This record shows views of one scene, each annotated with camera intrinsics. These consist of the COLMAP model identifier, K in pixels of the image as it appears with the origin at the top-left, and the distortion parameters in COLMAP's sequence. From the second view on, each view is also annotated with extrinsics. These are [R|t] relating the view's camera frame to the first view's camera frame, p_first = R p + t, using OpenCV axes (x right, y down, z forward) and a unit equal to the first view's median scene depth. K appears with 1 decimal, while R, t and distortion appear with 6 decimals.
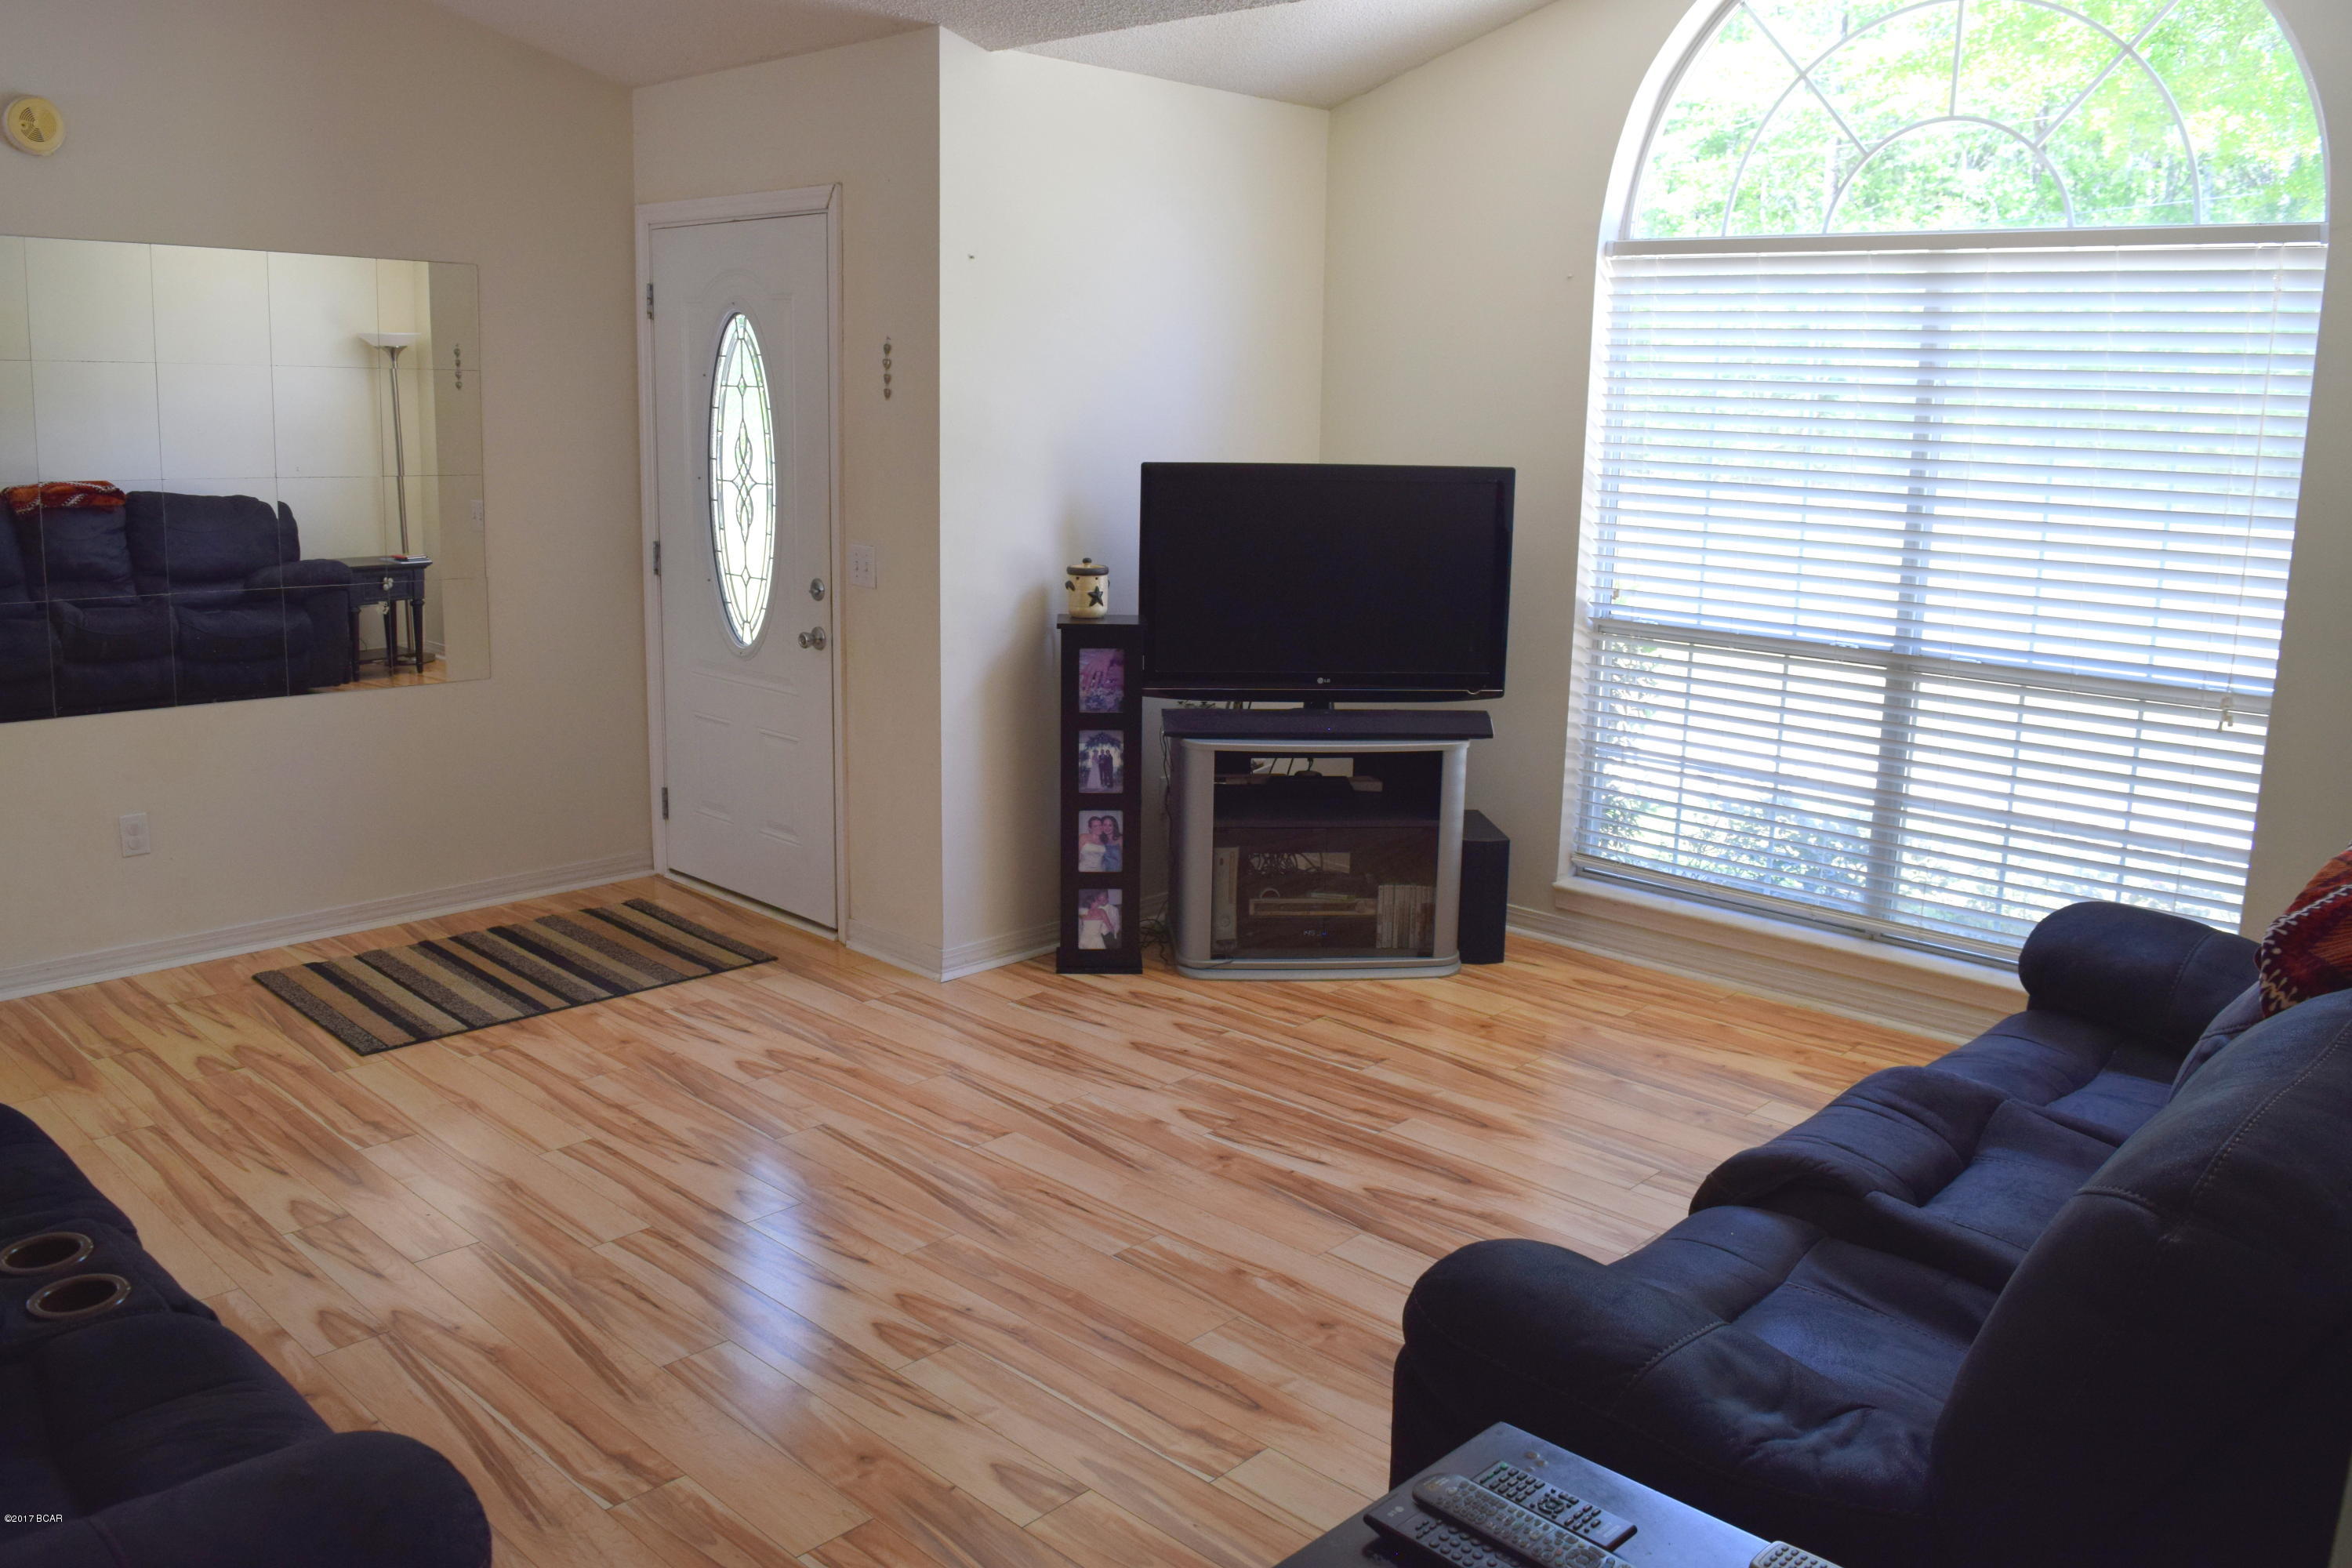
lens RADIAL K [[1871.2, 0, 1176.0], [0, 1871.2, 784.0], [0, 0, 1]] dist [-0.102453, 0.003251]
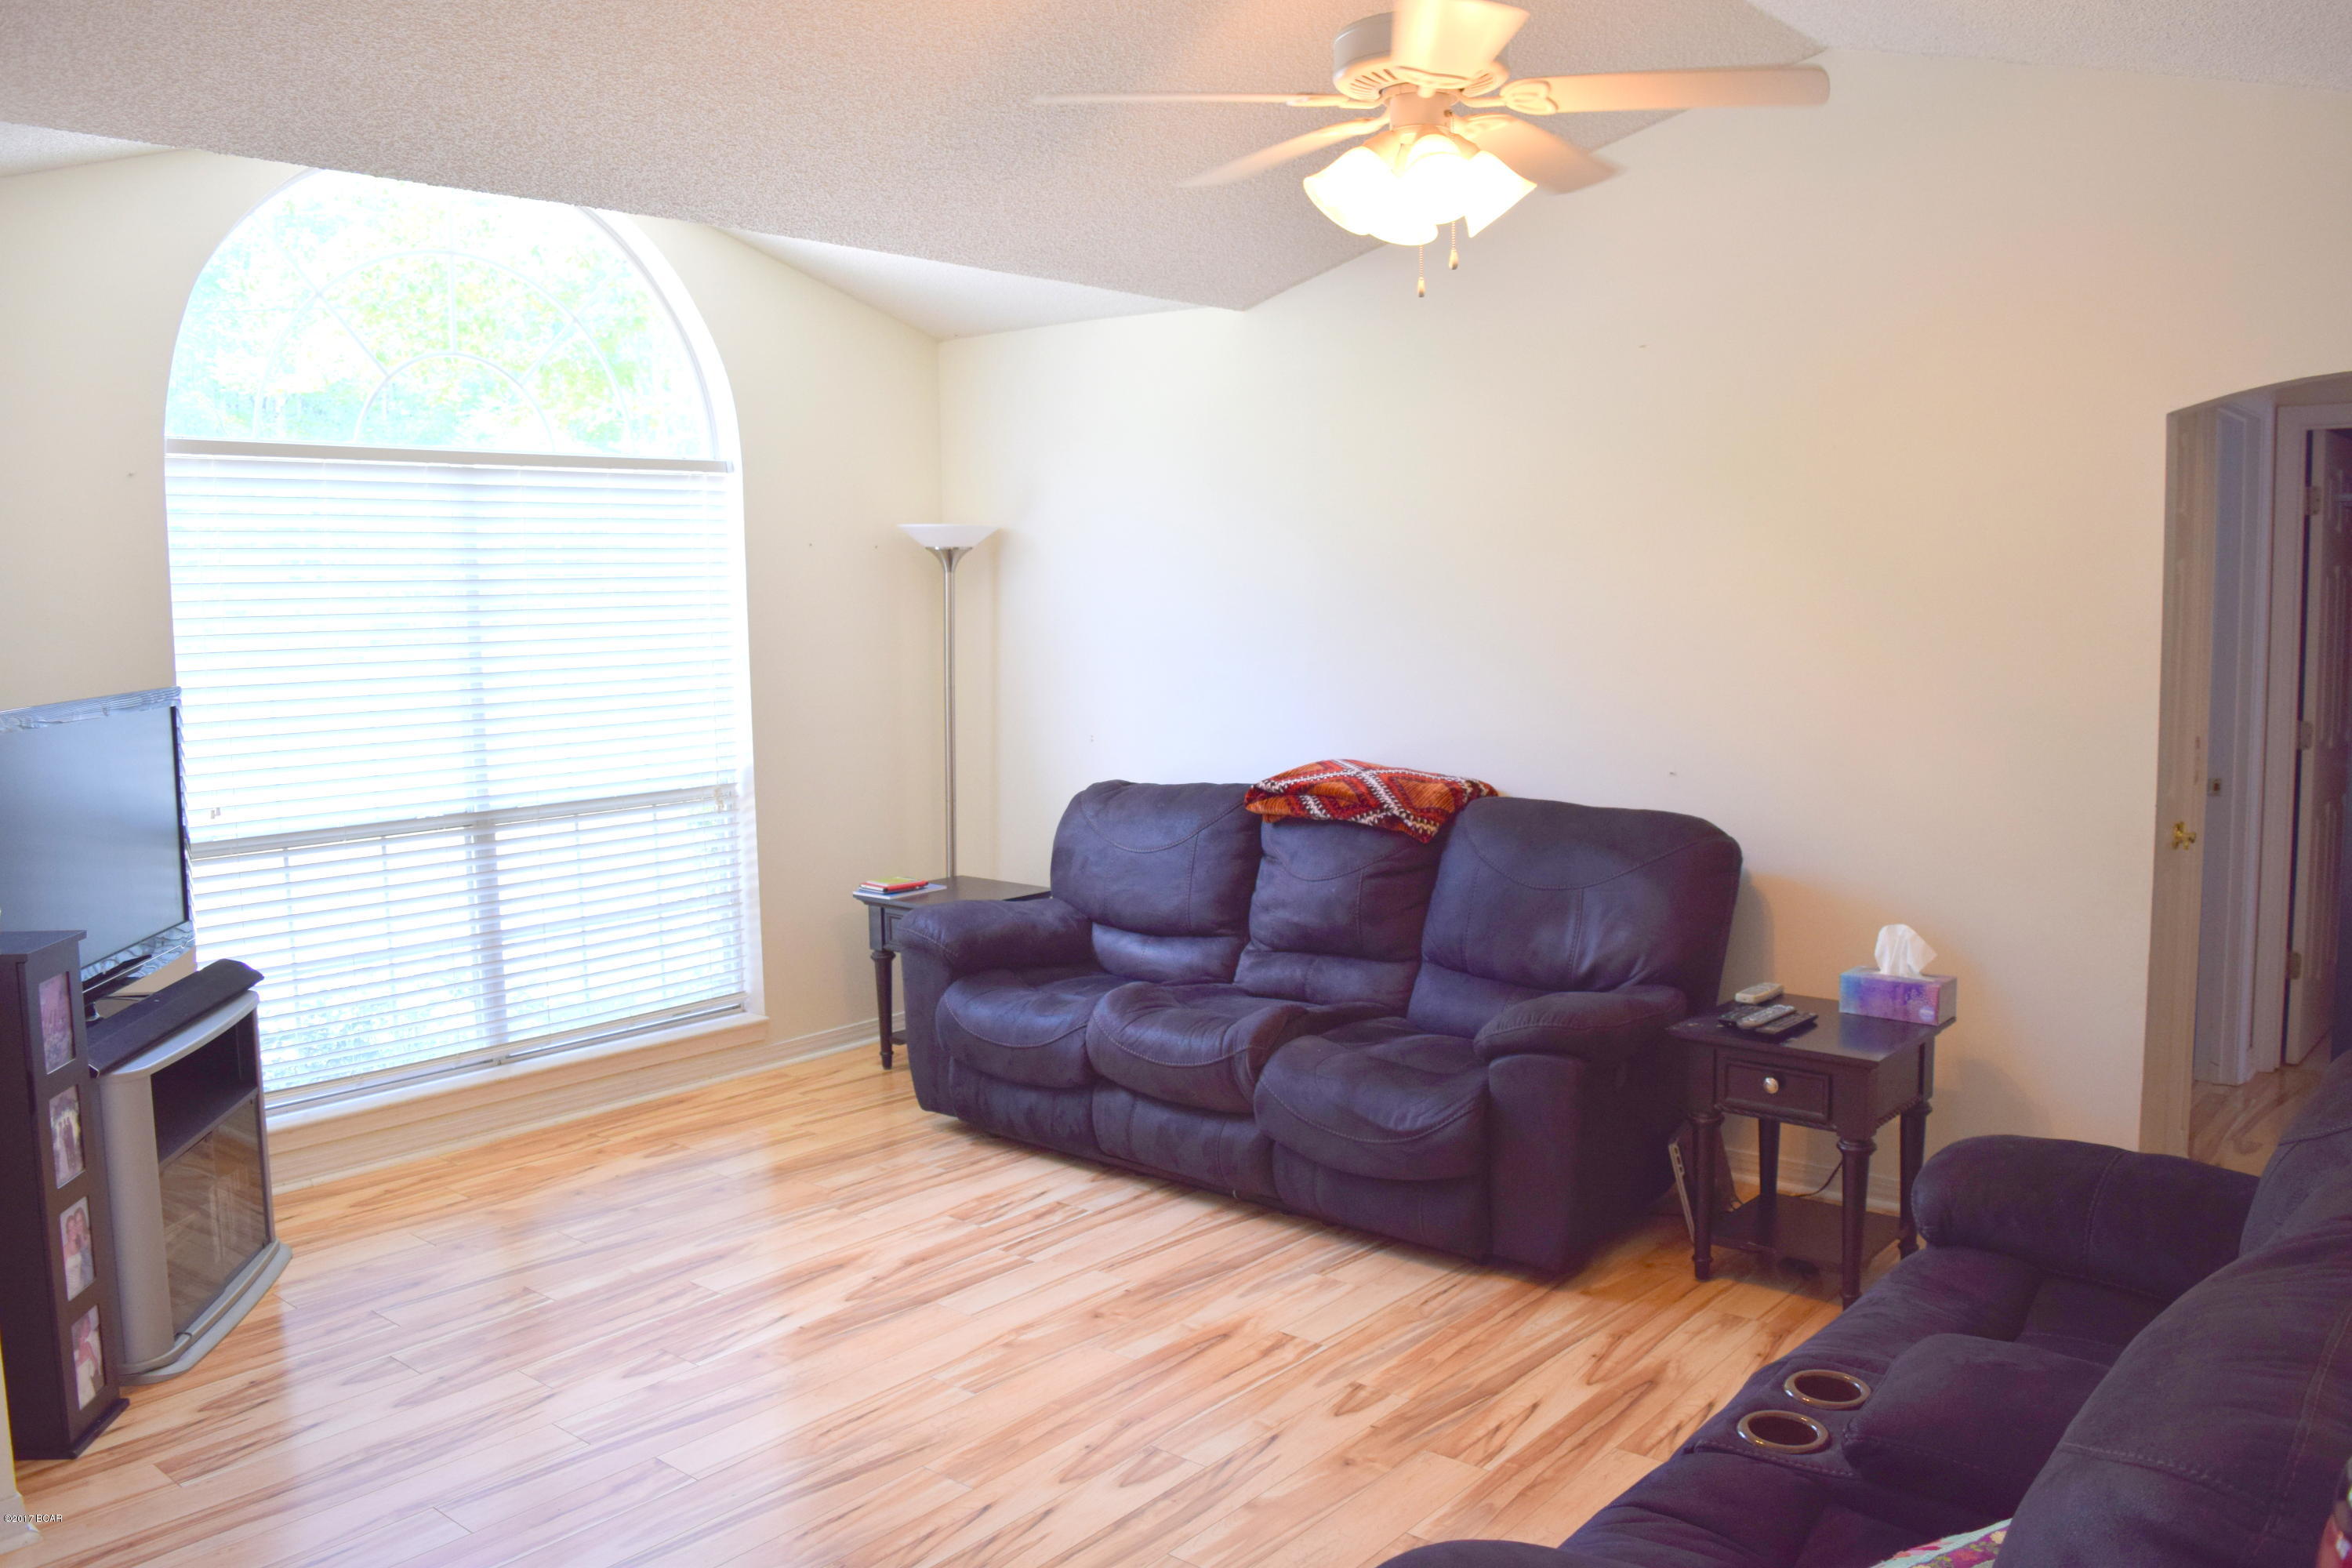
lens RADIAL K [[1871.2, 0, 1176.0], [0, 1871.2, 784.0], [0, 0, 1]] dist [-0.102453, 0.003251]
pose [[-0.079845, -0.124010, 0.989063, -0.788427], [0.220134, 0.965540, 0.138831, -0.154365], [-0.972196, 0.228812, -0.049795, 0.649062]]
